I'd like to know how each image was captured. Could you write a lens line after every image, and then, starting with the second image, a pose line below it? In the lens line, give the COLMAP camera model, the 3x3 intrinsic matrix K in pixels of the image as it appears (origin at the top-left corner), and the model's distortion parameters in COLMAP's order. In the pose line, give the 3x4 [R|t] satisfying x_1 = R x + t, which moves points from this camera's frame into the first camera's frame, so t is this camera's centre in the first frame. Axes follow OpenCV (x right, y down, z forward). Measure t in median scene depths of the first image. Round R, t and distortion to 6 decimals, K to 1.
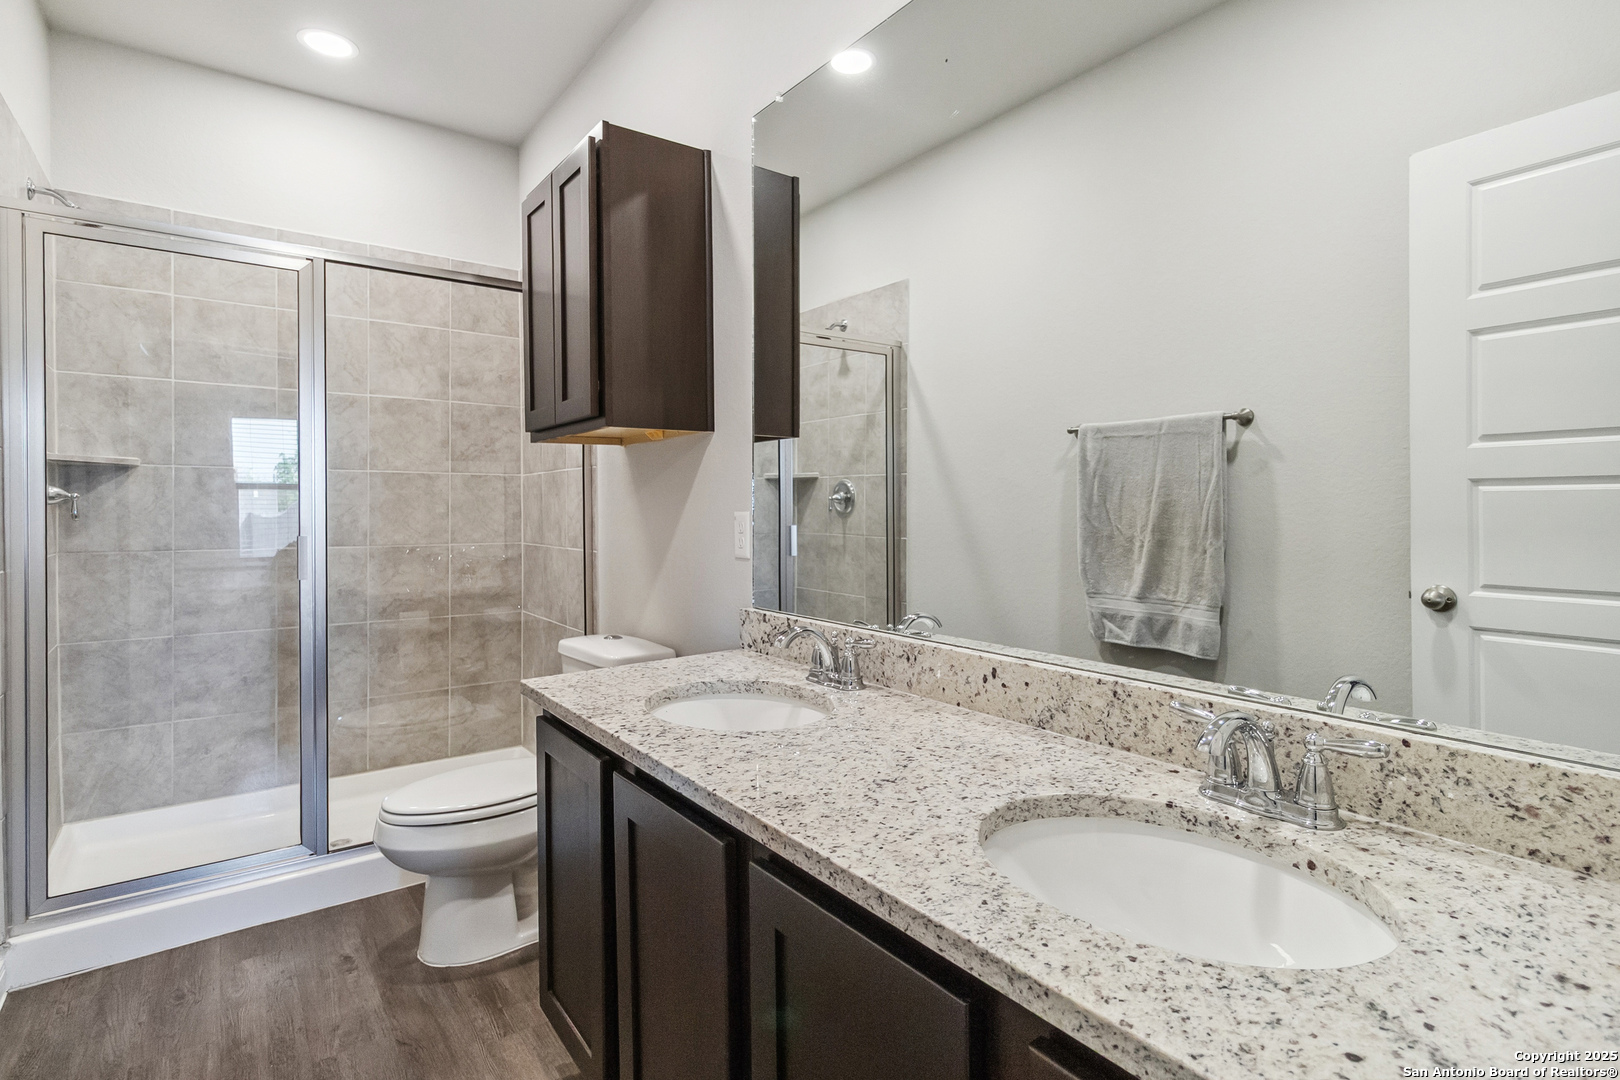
lens RADIAL K [[771.4, 0, 809.4], [0, 771.4, 529.4], [0, 0, 1]] dist [0.001373, 0.001451]
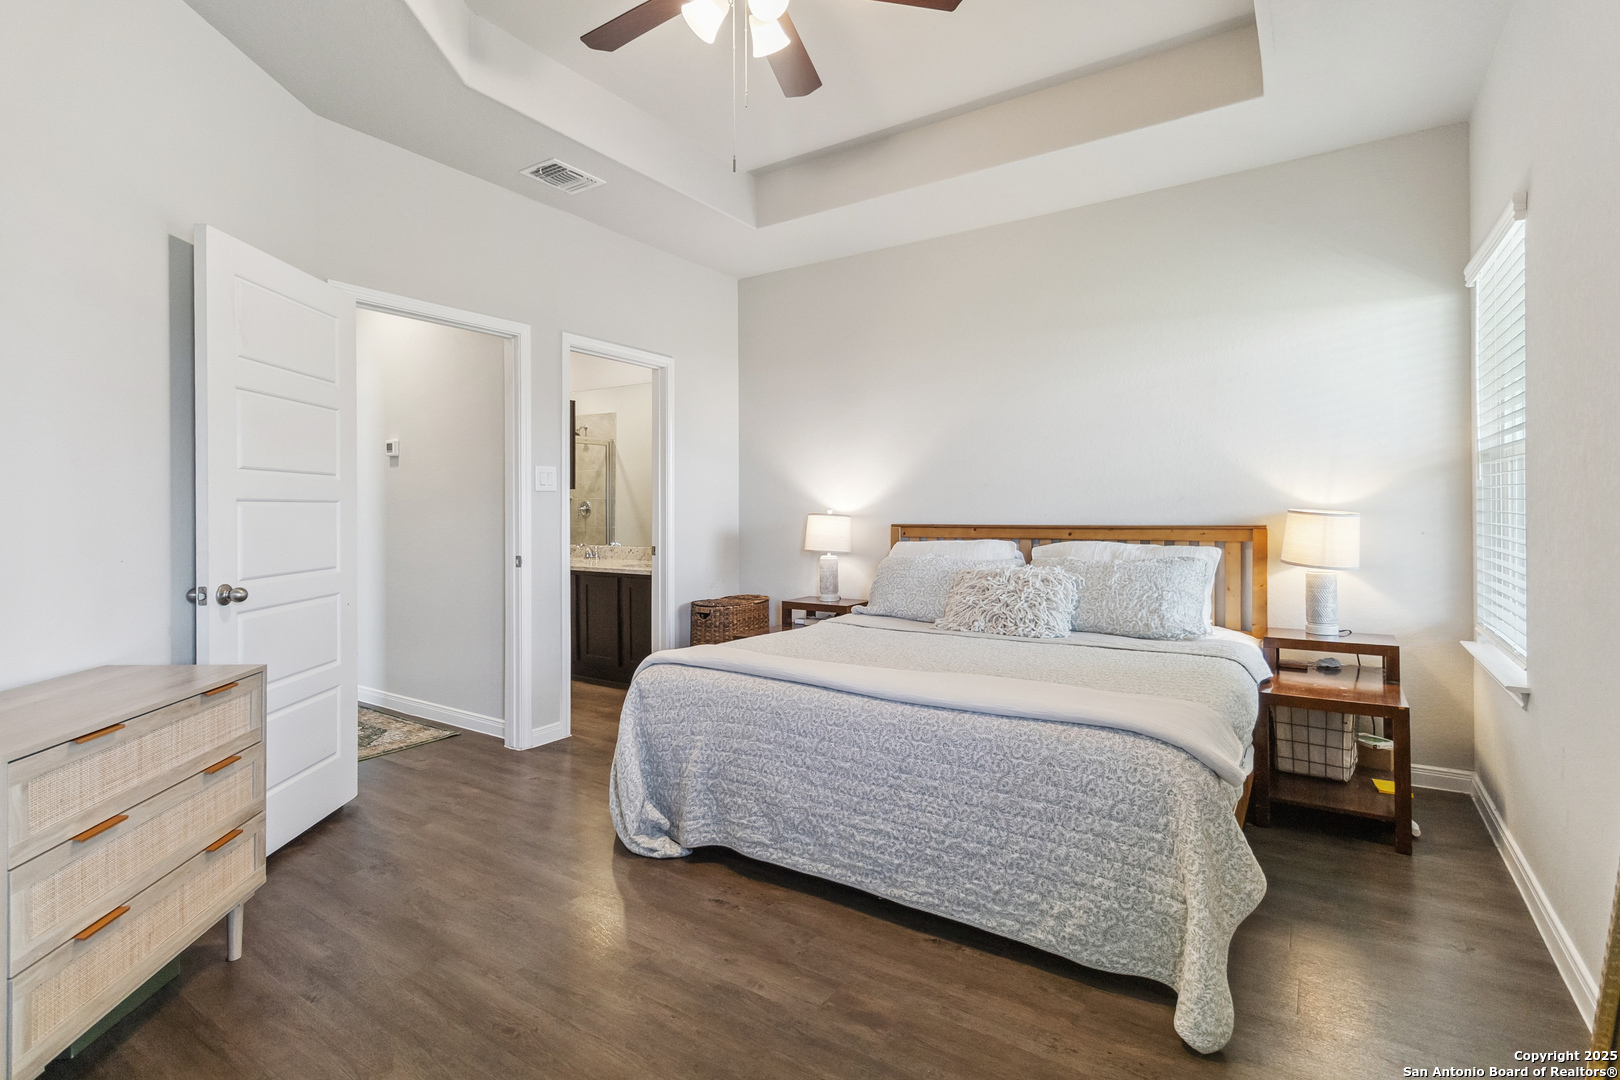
lens RADIAL K [[771.4, 0, 810.3], [0, 771.4, 528.9], [0, 0, 1]] dist [0.001373, 0.001451]
pose [[0.942475, 0.004822, 0.334242, -0.083501], [-0.003375, 0.999982, -0.004911, 0.022441], [-0.334260, 0.003500, 0.942475, -1.233827]]
